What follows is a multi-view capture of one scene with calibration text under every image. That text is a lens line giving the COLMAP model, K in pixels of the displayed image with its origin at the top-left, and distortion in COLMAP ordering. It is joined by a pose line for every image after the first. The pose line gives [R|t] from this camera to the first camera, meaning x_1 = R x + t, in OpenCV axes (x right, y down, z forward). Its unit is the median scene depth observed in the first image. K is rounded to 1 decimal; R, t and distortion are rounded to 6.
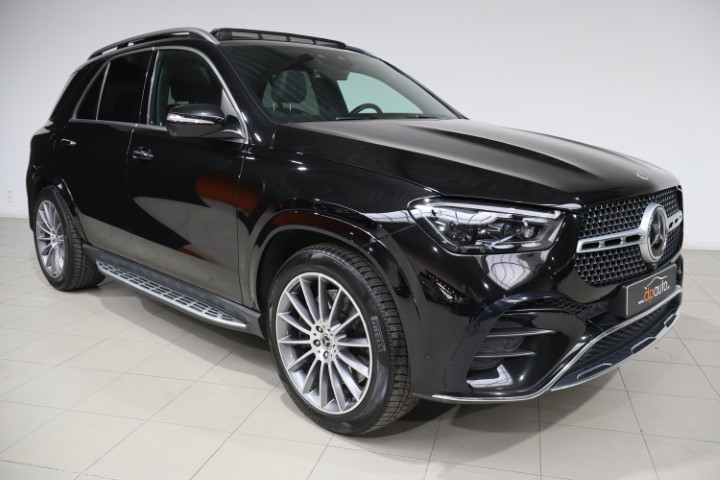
lens RADIAL K [[625.0, 0, 360.0], [0, 625.0, 240.0], [0, 0, 1]] dist [-0.081542, -0.001341]
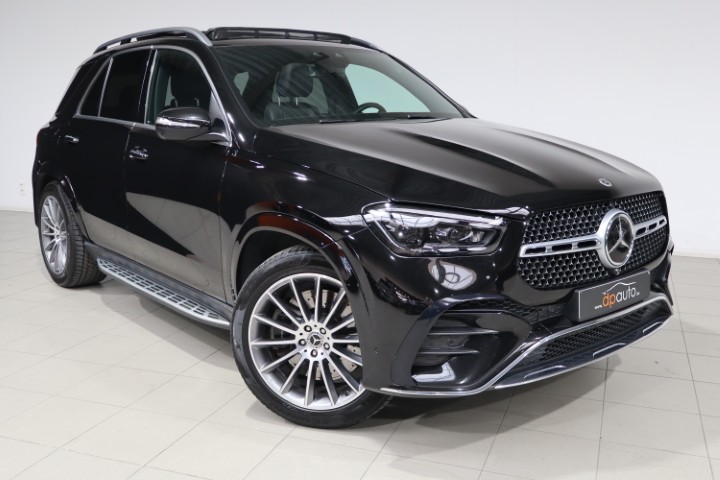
lens RADIAL K [[726.2, 0, 360.0], [0, 726.2, 240.0], [0, 0, 1]] dist [-0.107419, -0.005623]
pose [[0.996786, 0.013625, -0.078943, 0.120044], [-0.013535, 0.999907, 0.001677, -0.004633], [0.078959, -0.000603, 0.996878, -0.165676]]
